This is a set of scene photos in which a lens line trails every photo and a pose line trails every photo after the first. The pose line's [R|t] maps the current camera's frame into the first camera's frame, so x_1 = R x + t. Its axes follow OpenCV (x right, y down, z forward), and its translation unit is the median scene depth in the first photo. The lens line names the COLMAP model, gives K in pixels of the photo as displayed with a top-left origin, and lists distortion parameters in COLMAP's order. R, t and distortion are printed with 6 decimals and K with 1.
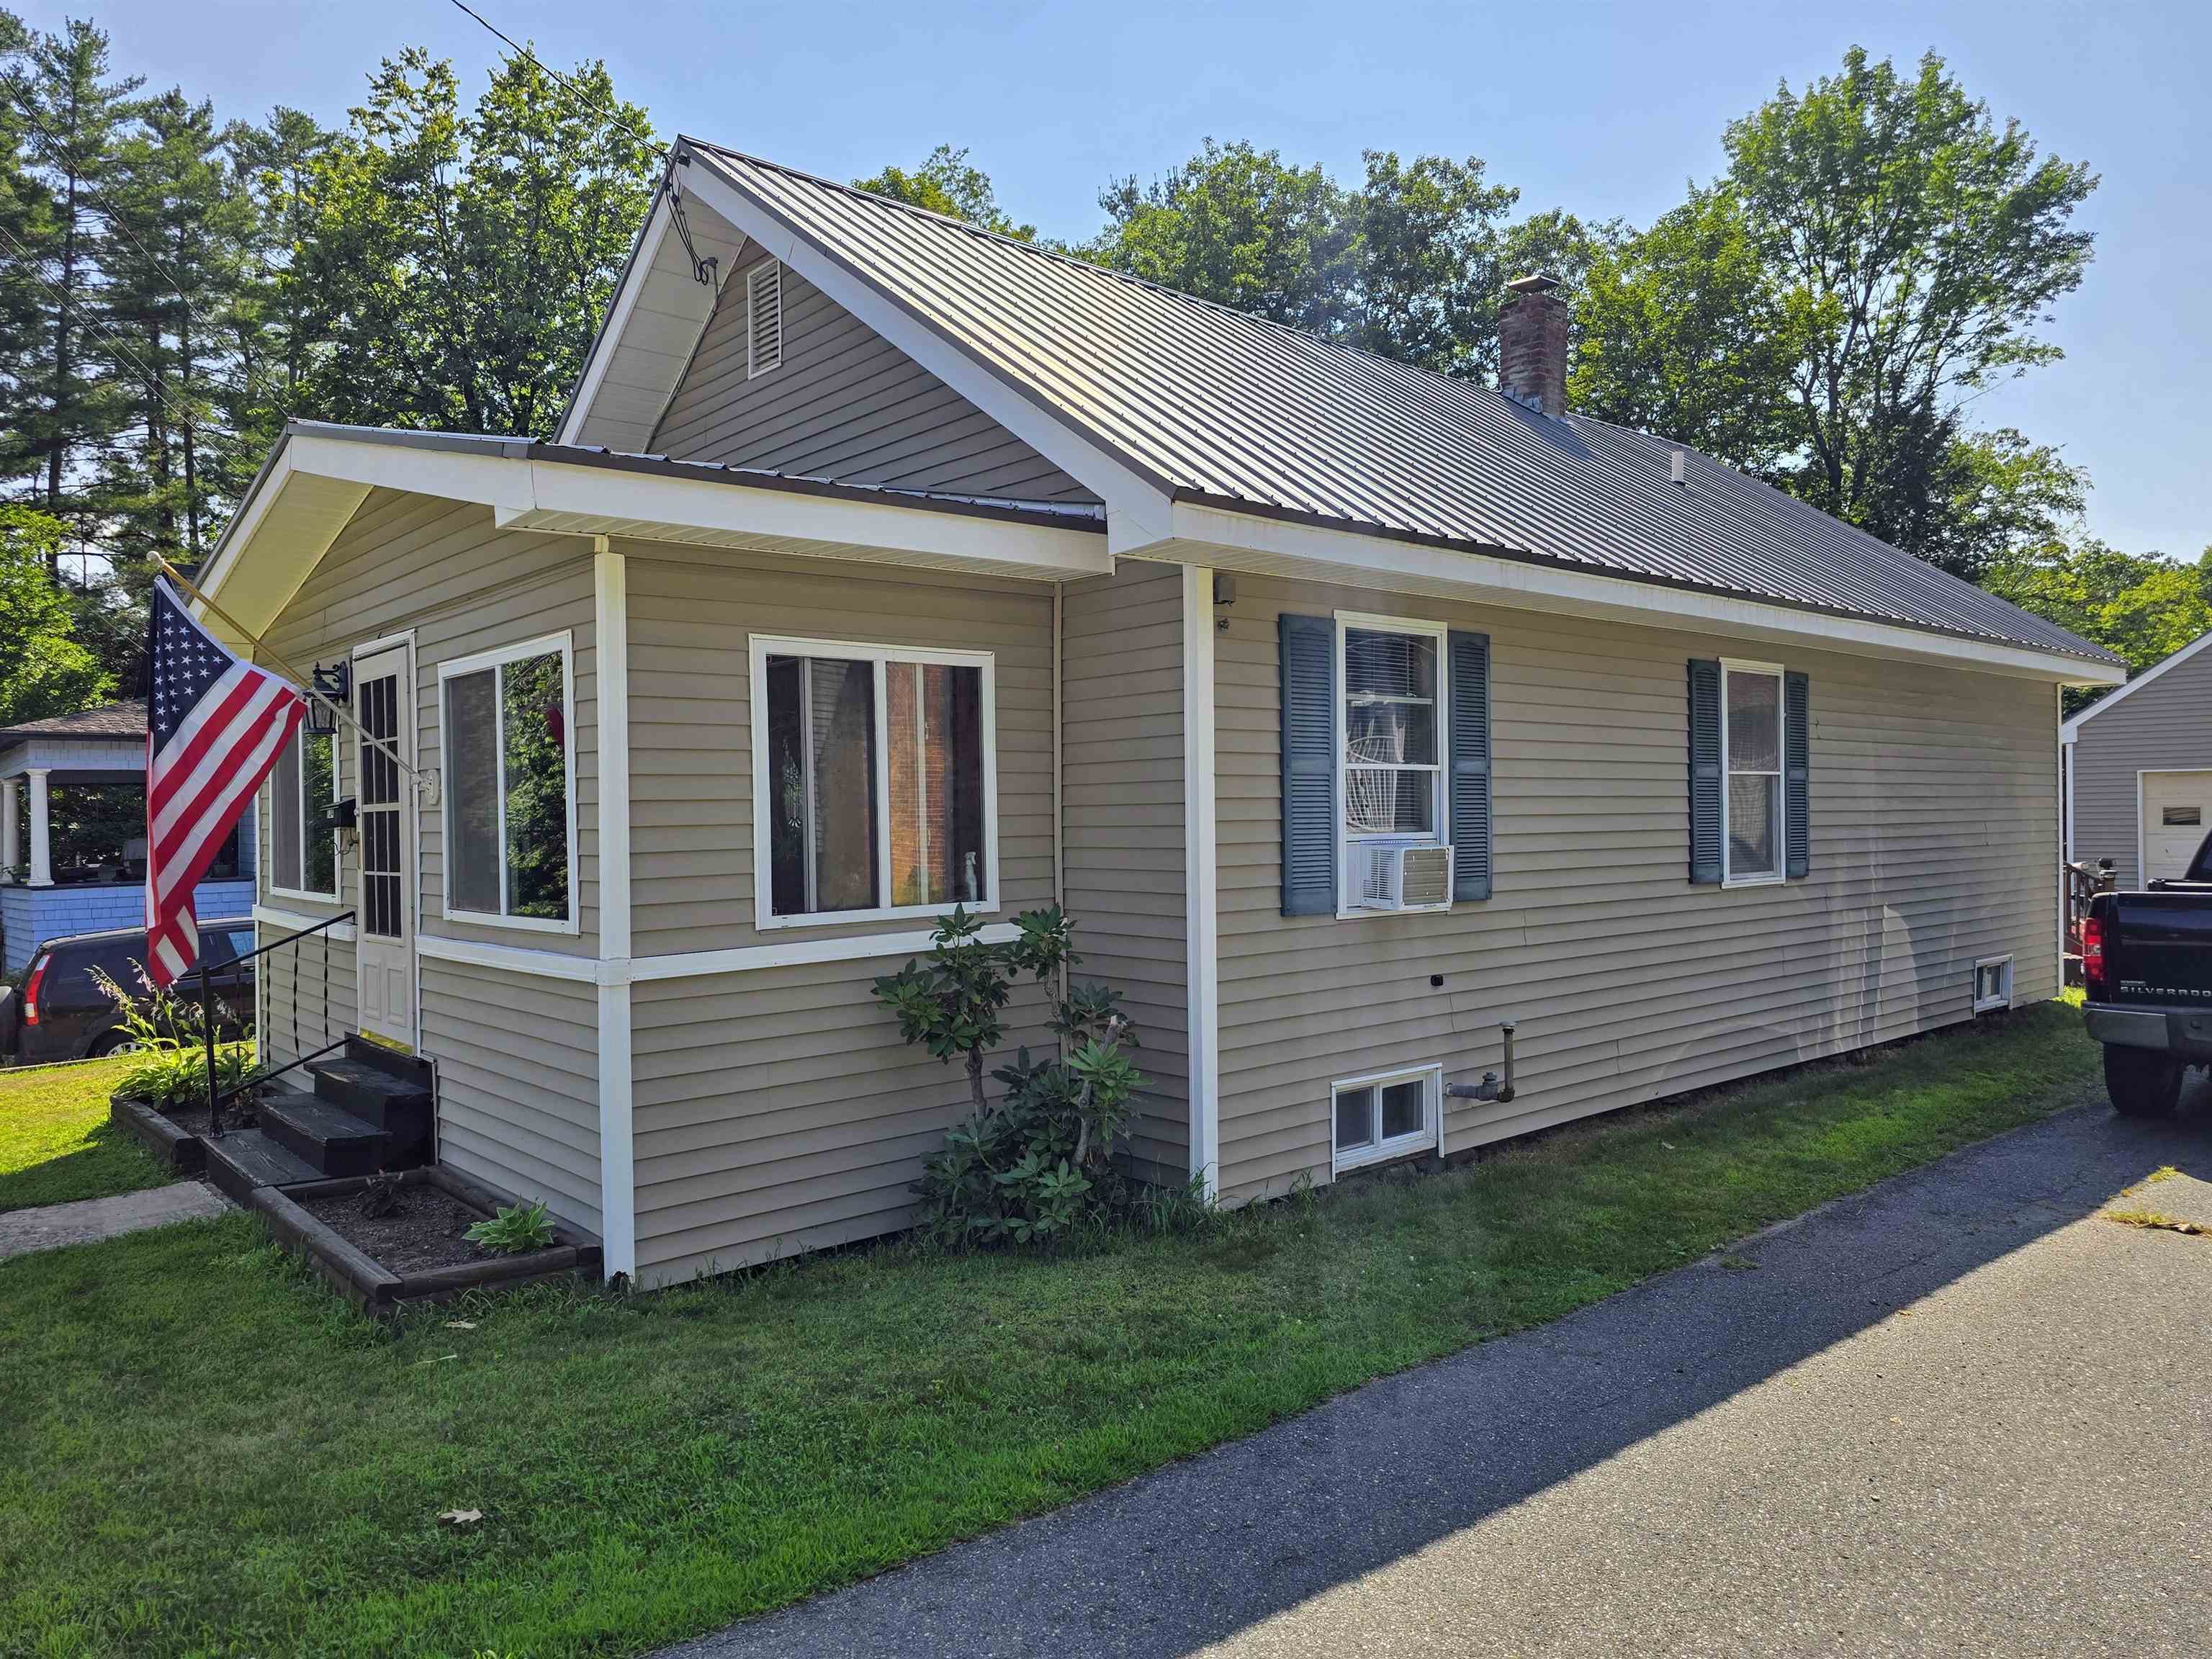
lens RADIAL K [[1496.1, 0, 1083.0], [0, 1496.1, 818.4], [0, 0, 1]] dist [0.064534, -0.063002]
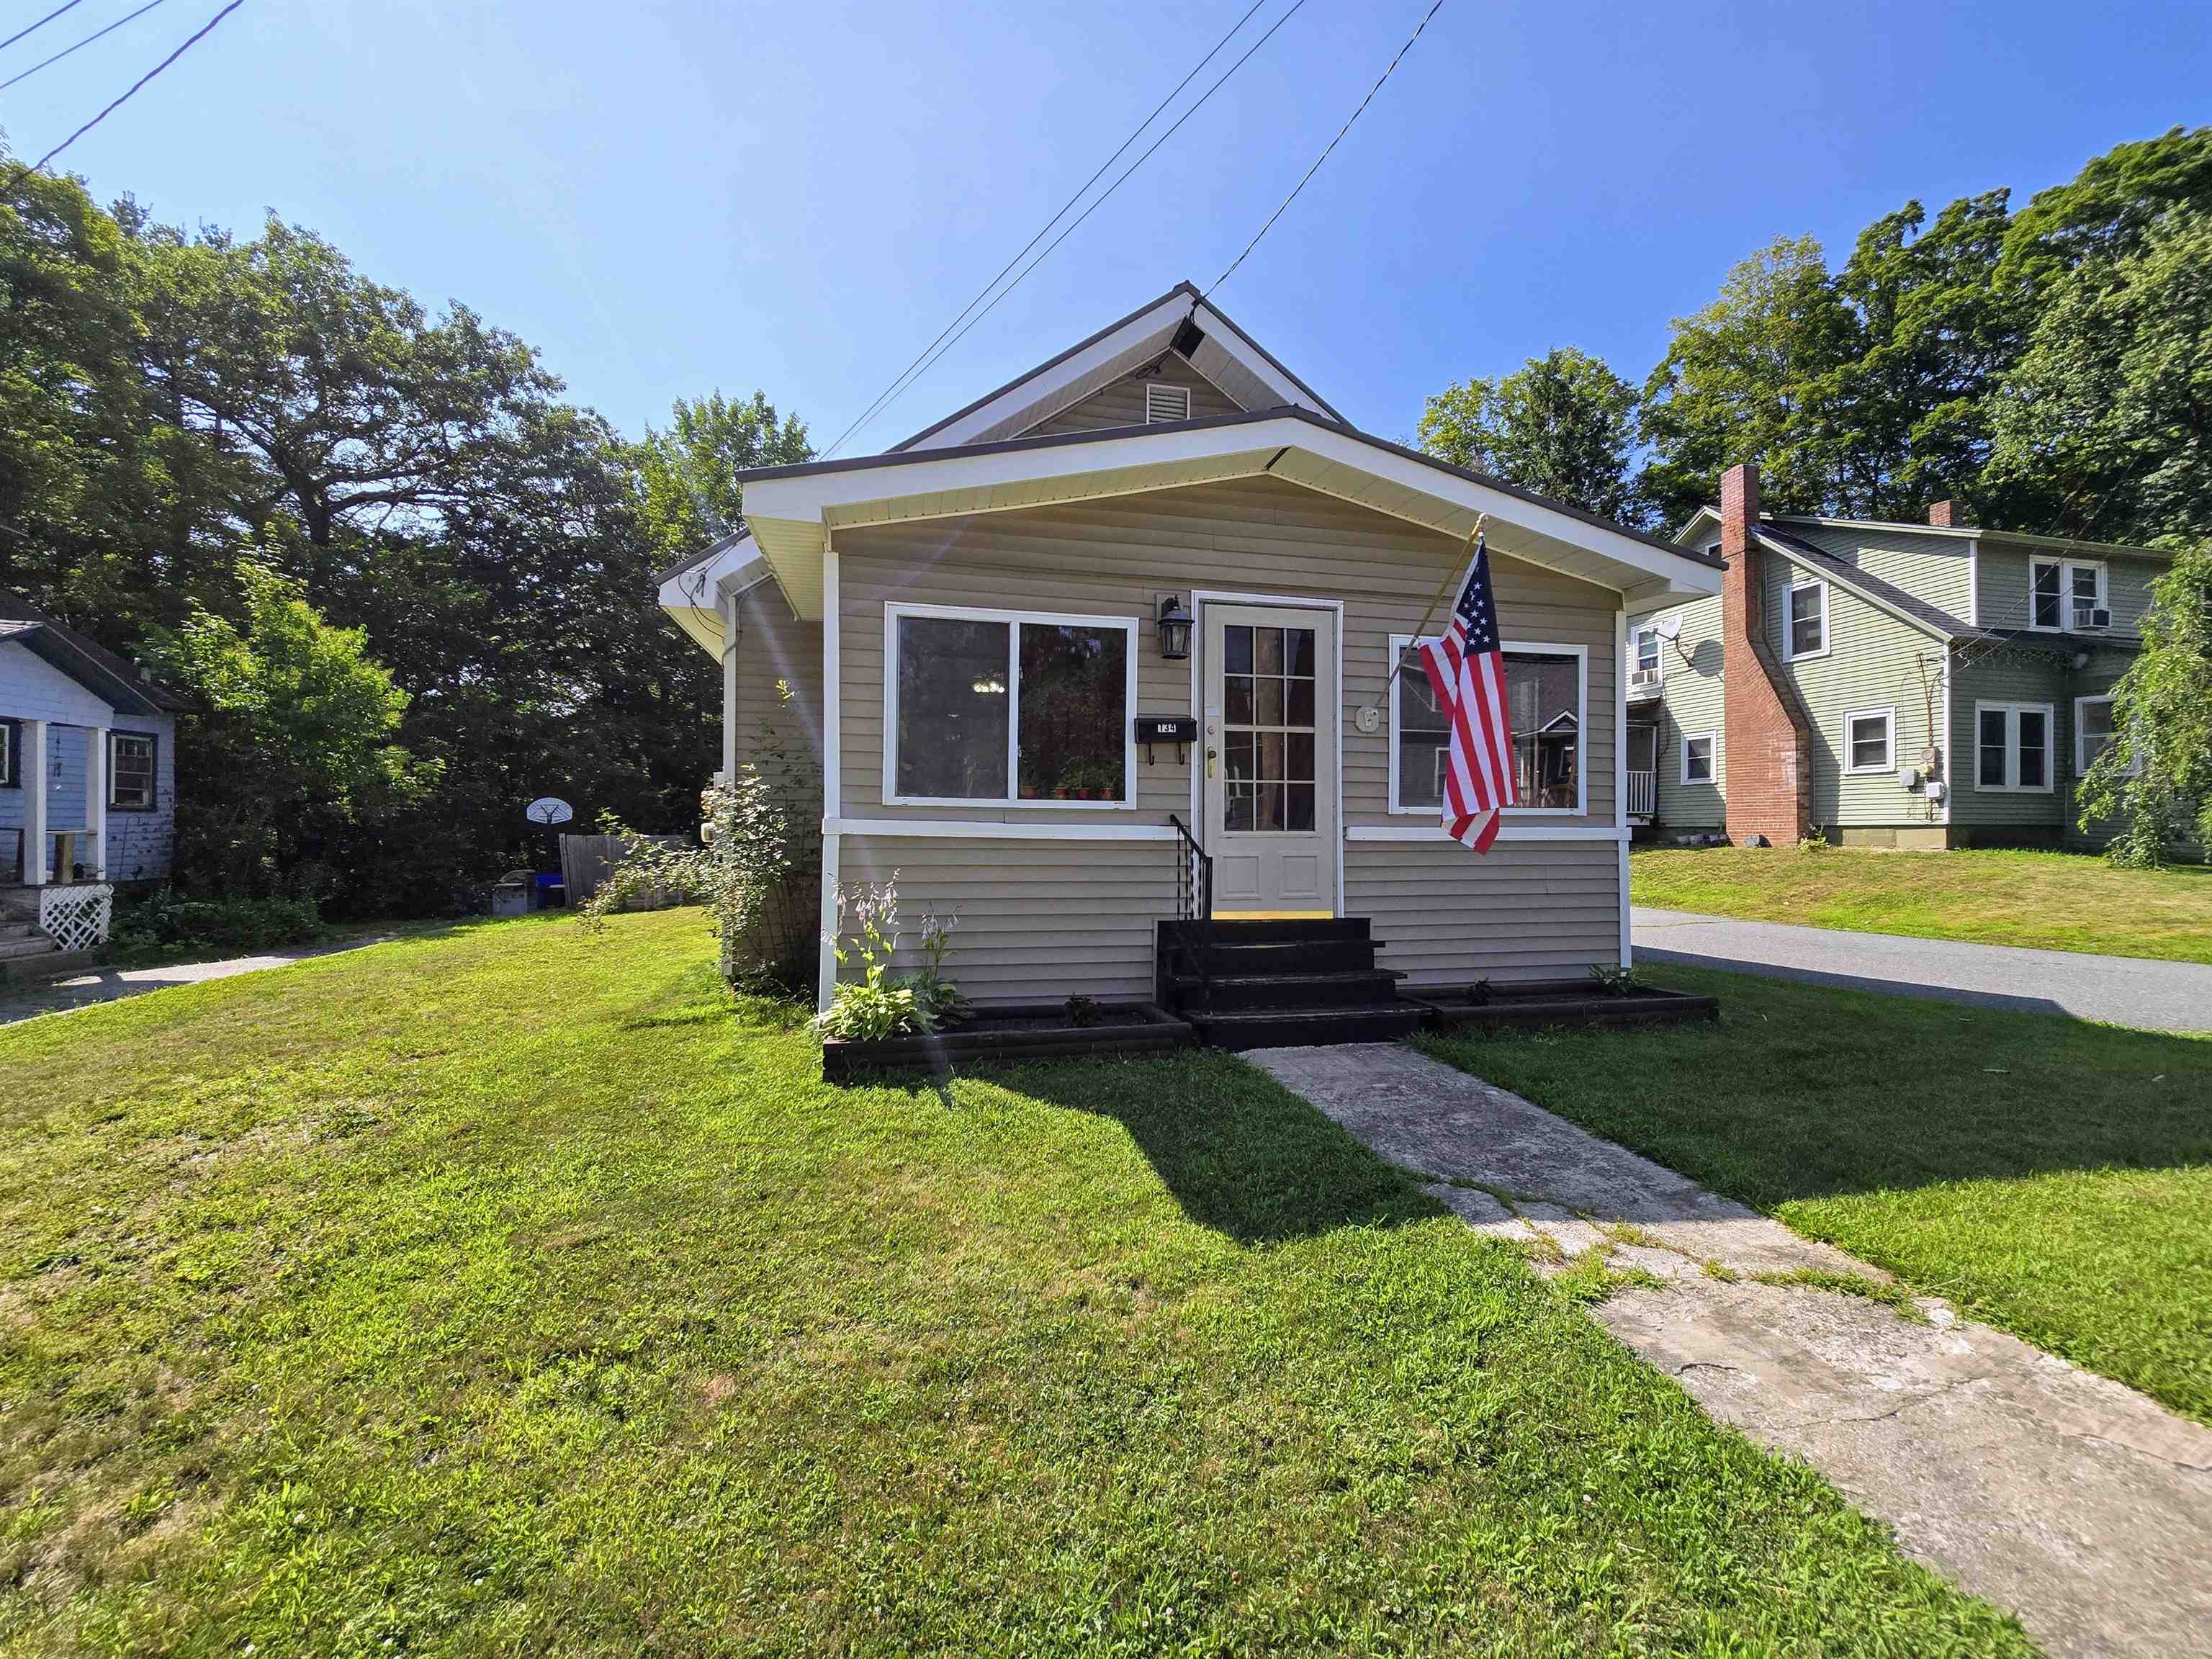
lens RADIAL K [[913.7, 0, 1107.2], [0, 913.7, 820.8], [0, 0, 1]] dist [0.000607, -0.000548]
pose [[0.467379, 0.028582, 0.883595, -1.188518], [-0.011305, 0.999589, -0.026354, 0.089838], [-0.883985, 0.002329, 0.467510, 0.757212]]
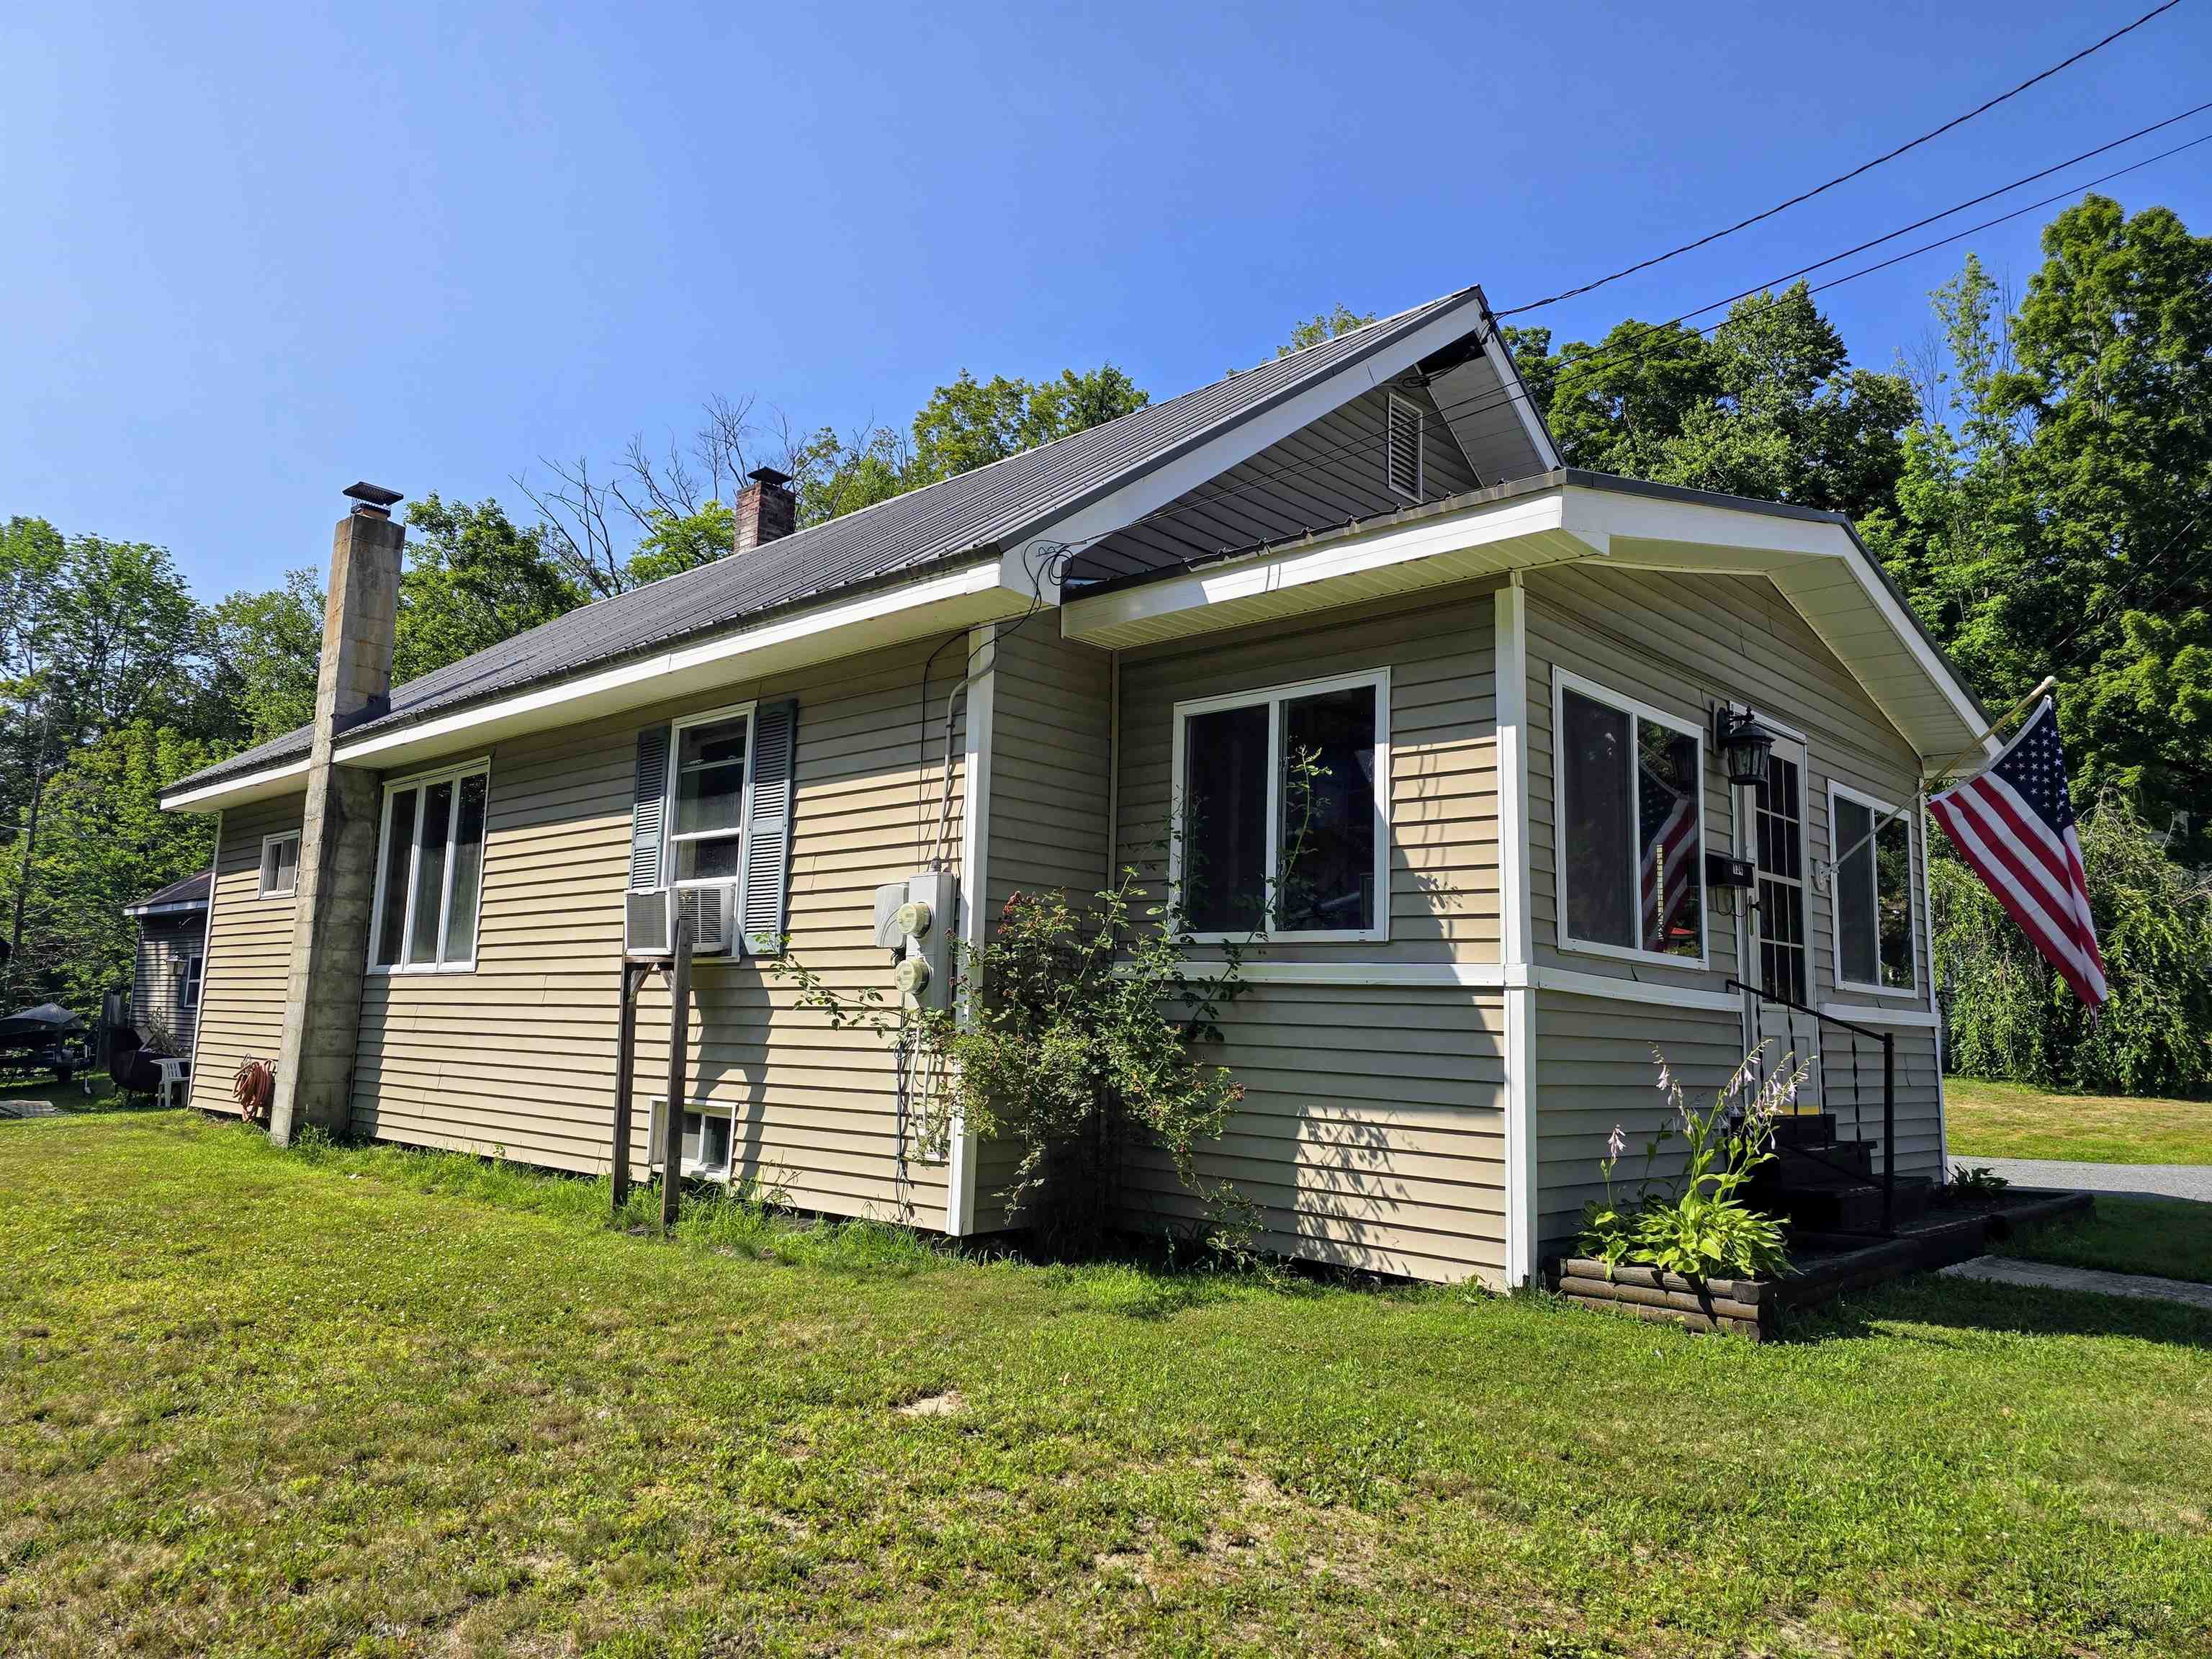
lens RADIAL K [[1496.1, 0, 1083.0], [0, 1496.1, 818.4], [0, 0, 1]] dist [0.064534, -0.063002]
pose [[-0.094928, 0.155091, 0.983329, -1.429788], [-0.024328, 0.987133, -0.158039, 0.125467], [-0.995187, -0.038924, -0.089933, 1.553800]]
